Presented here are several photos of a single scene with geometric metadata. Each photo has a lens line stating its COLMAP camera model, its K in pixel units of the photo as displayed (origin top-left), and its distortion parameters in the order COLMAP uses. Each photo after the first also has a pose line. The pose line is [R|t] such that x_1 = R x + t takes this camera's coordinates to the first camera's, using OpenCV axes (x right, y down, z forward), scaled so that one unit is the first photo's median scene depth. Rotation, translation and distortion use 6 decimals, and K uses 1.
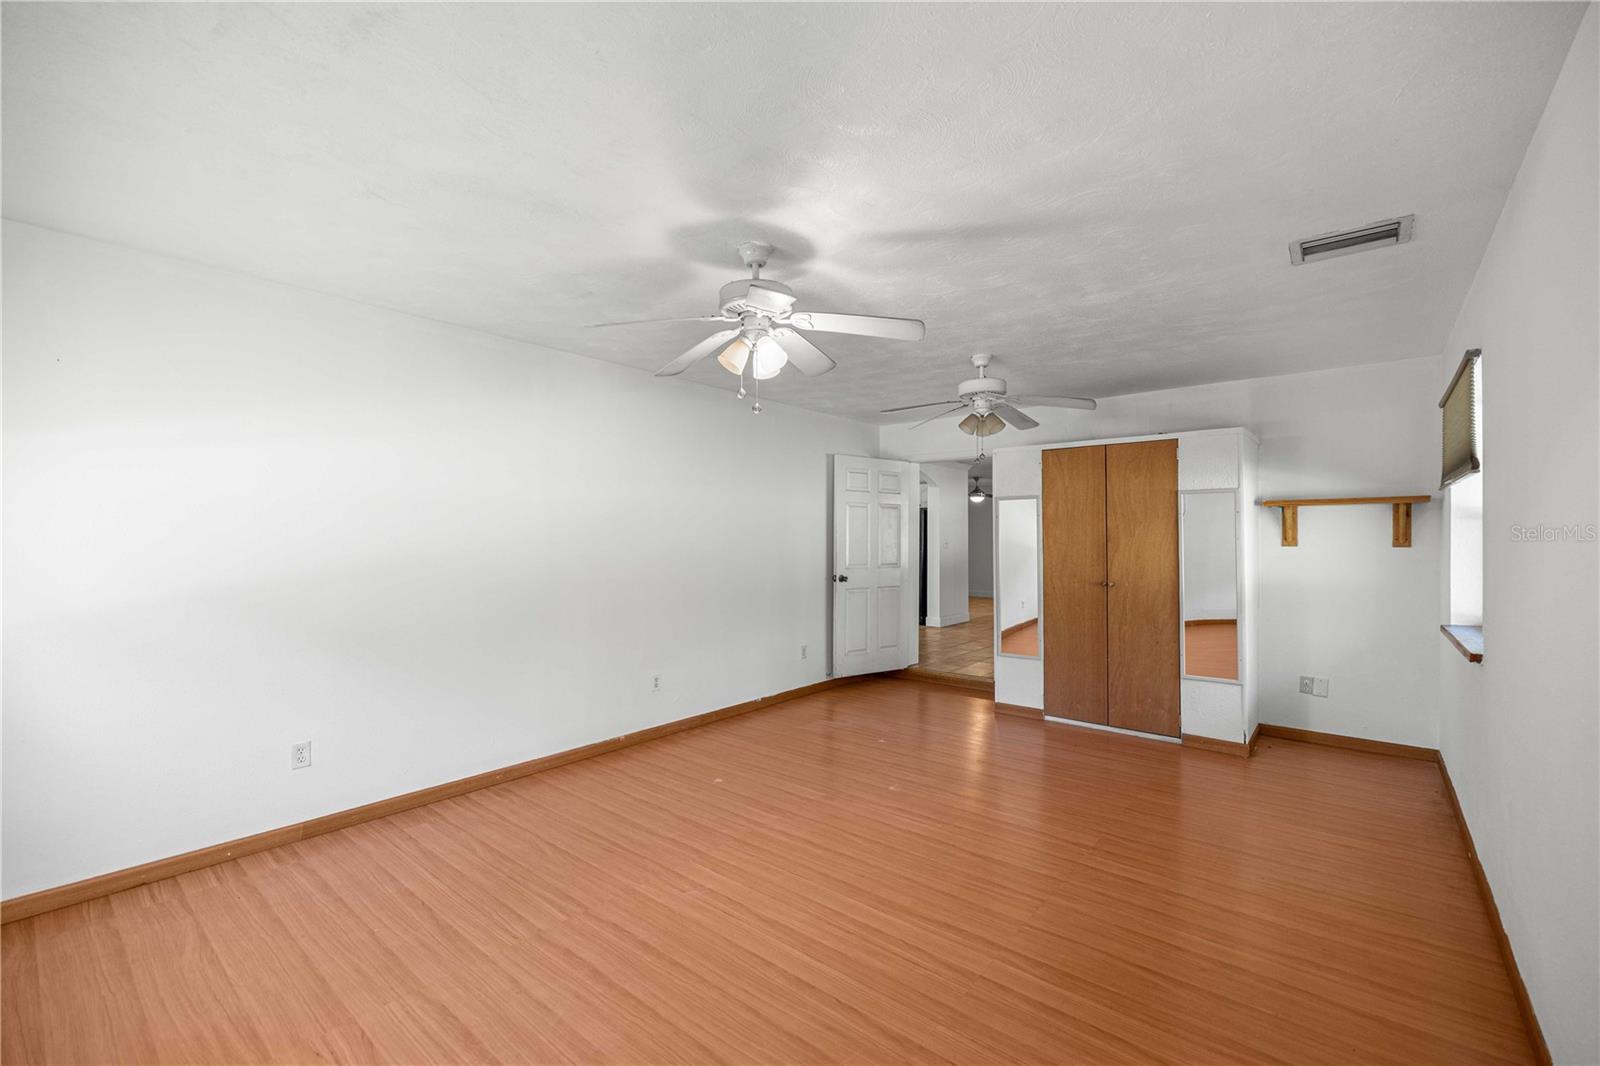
lens RADIAL K [[670.9, 0, 796.4], [0, 670.9, 536.1], [0, 0, 1]] dist [0.000793, -0.000140]
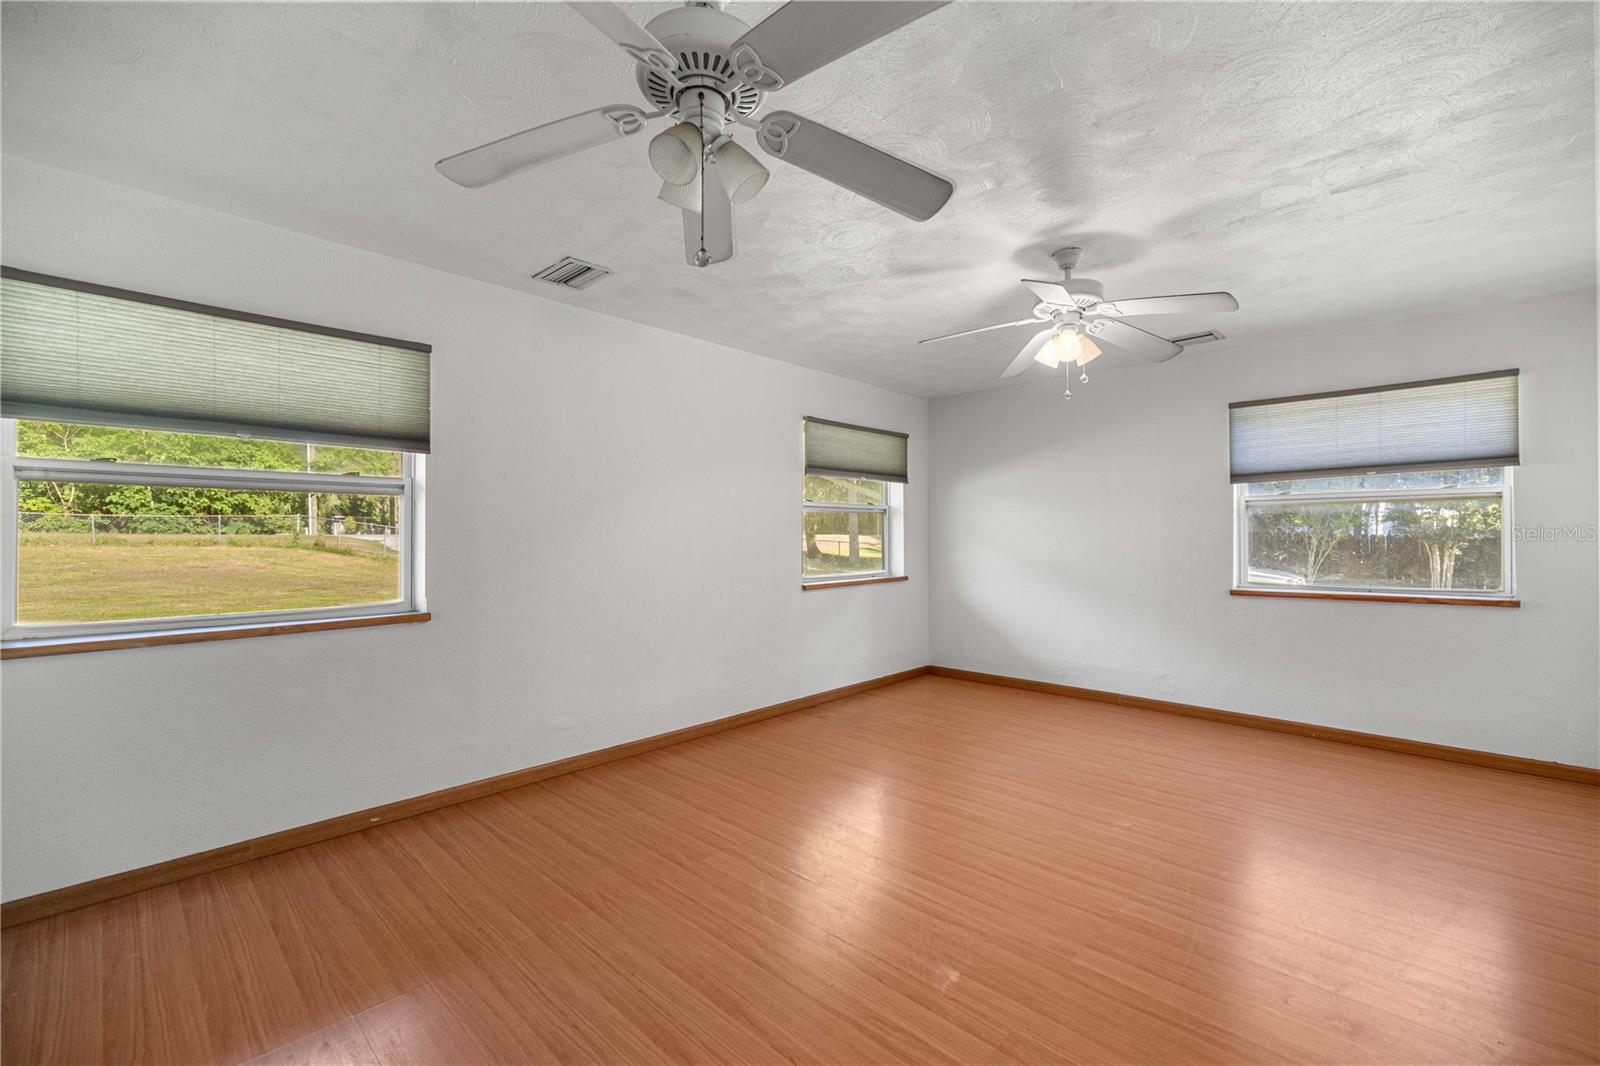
lens RADIAL K [[670.9, 0, 796.4], [0, 670.9, 536.1], [0, 0, 1]] dist [0.000793, -0.000140]
pose [[-0.998061, -0.000541, 0.062237, 0.306376], [-0.001180, 0.999947, -0.010235, 0.053942], [-0.062228, -0.010288, -0.998009, 2.025801]]
